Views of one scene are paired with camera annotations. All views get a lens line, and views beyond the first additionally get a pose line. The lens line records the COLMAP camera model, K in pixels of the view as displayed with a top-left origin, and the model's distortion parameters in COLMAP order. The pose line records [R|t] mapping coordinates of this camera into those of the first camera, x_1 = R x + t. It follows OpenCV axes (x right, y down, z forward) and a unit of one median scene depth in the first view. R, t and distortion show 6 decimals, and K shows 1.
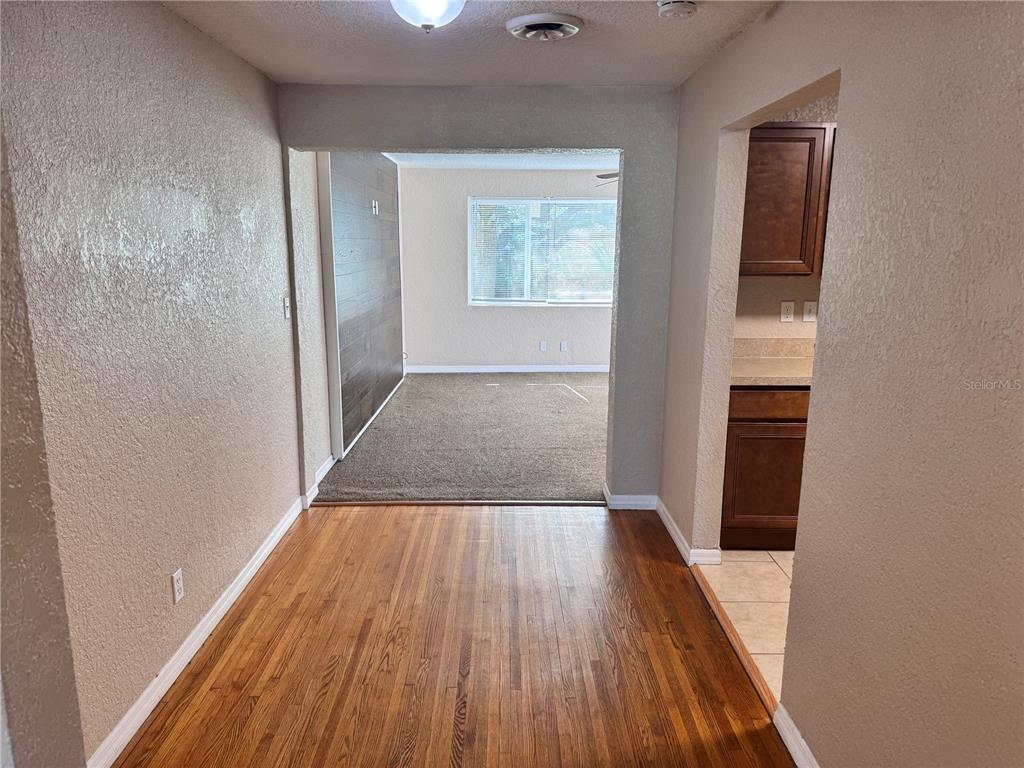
lens RADIAL K [[719.5, 0, 511.1], [0, 719.5, 385.5], [0, 0, 1]] dist [0.054599, -0.071908]
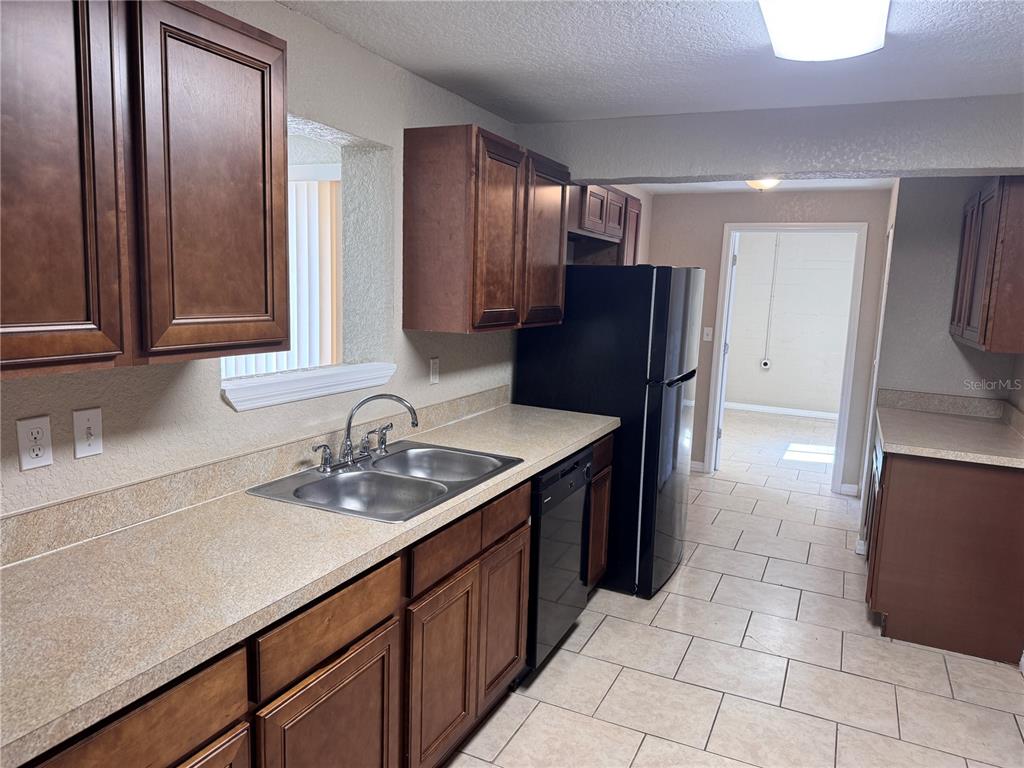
lens RADIAL K [[719.5, 0, 507.6], [0, 719.5, 378.2], [0, 0, 1]] dist [0.054599, -0.071908]
pose [[0.441737, -0.111882, 0.890141, 0.157901], [0.150061, 0.987430, 0.049641, -0.130190], [-0.884505, 0.111647, 0.452973, 0.643100]]
